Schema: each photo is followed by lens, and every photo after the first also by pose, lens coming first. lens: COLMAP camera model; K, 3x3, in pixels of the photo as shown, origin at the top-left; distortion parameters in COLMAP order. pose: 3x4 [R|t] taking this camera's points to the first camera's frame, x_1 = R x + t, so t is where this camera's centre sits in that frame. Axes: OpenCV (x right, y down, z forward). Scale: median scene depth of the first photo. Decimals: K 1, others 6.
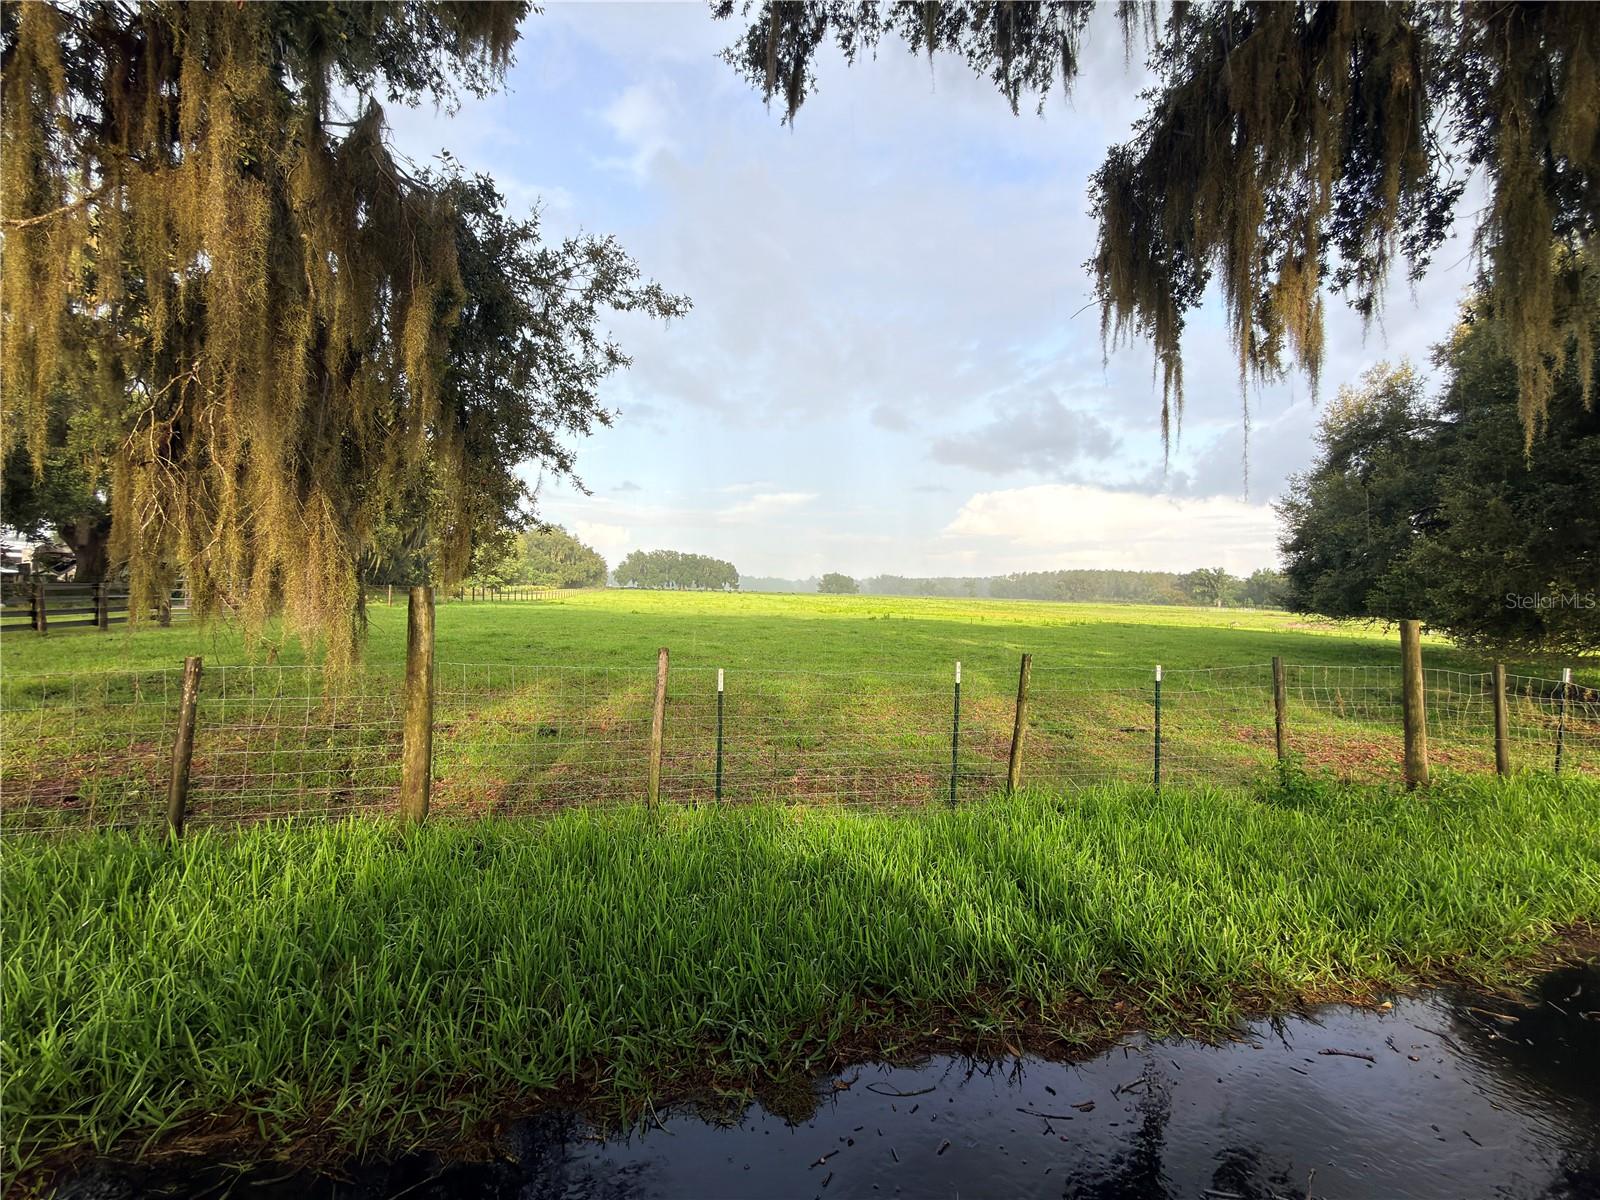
lens RADIAL K [[638.8, 0, 802.5], [0, 638.8, 598.7], [0, 0, 1]] dist [-0.011851, 0.009938]
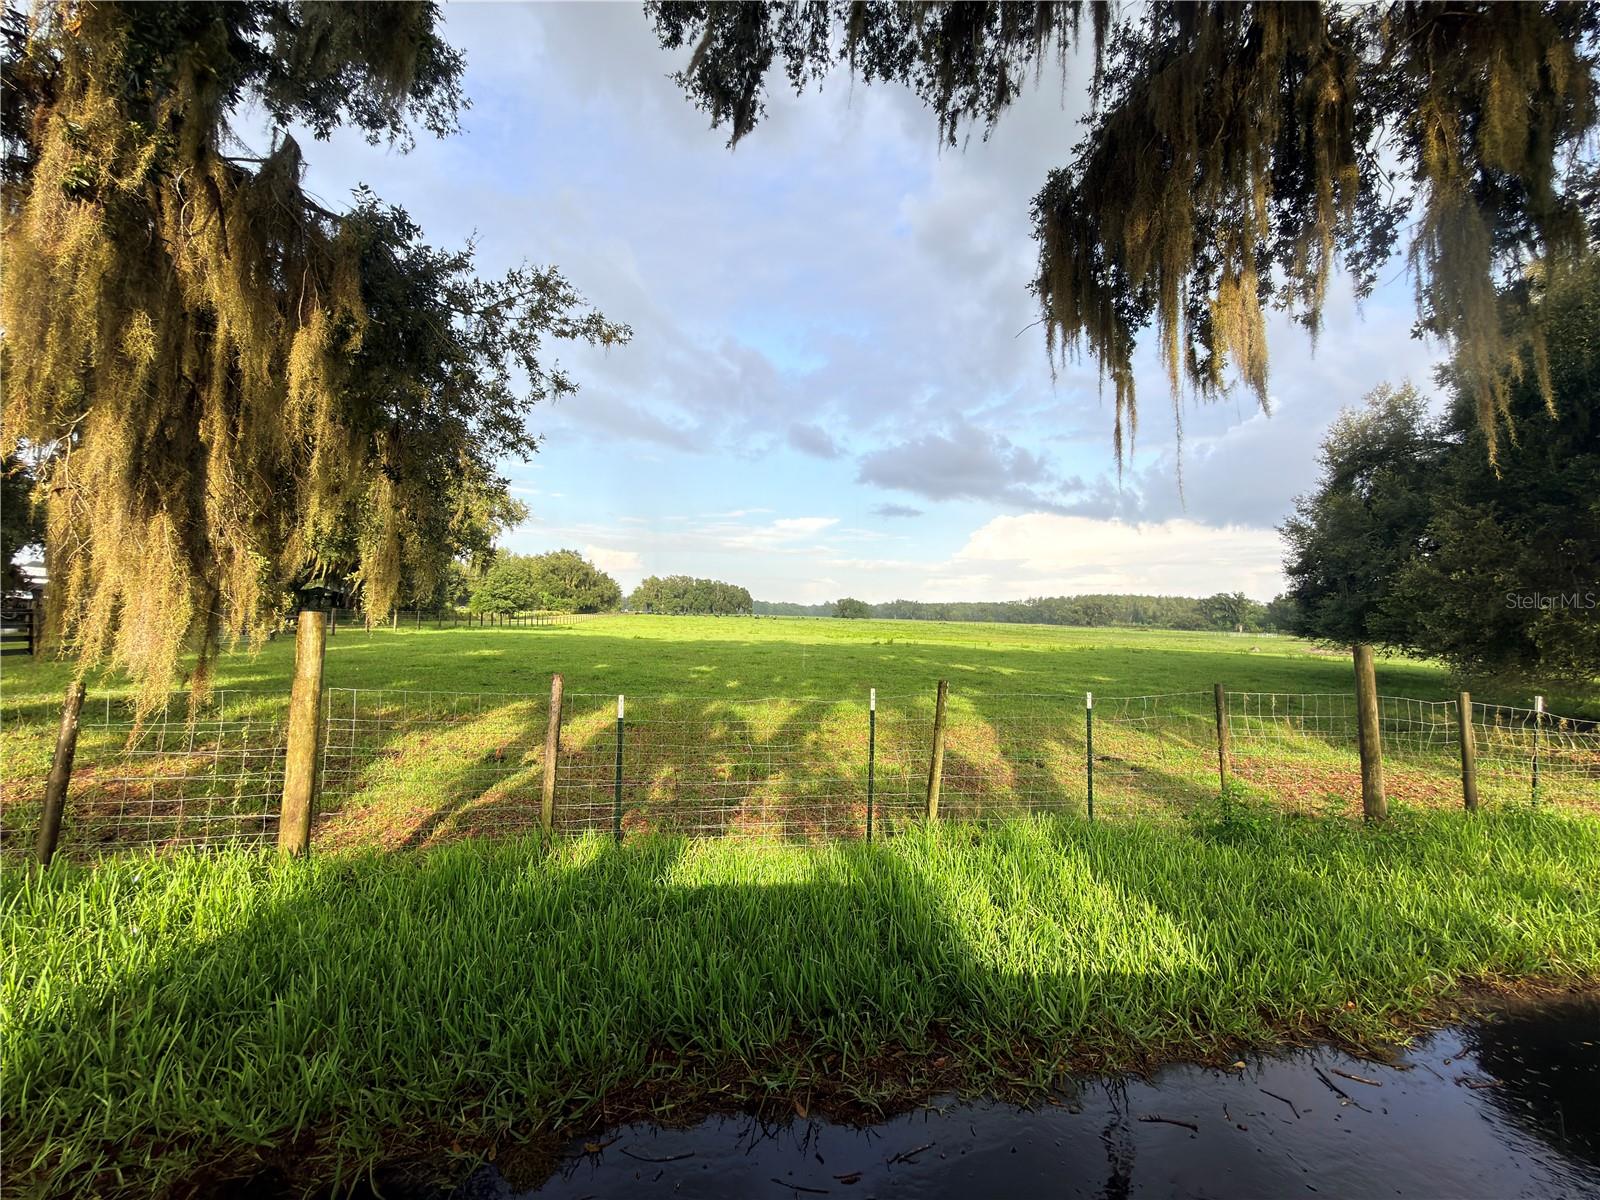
lens RADIAL K [[636.4, 0, 800.0], [0, 636.4, 600.0], [0, 0, 1]] dist [0.002613, 0.000509]
pose [[0.999550, -0.001469, -0.029958, 0.116167], [0.000354, 0.999307, -0.037215, 0.000716], [0.029992, 0.037187, 0.998858, 0.015440]]
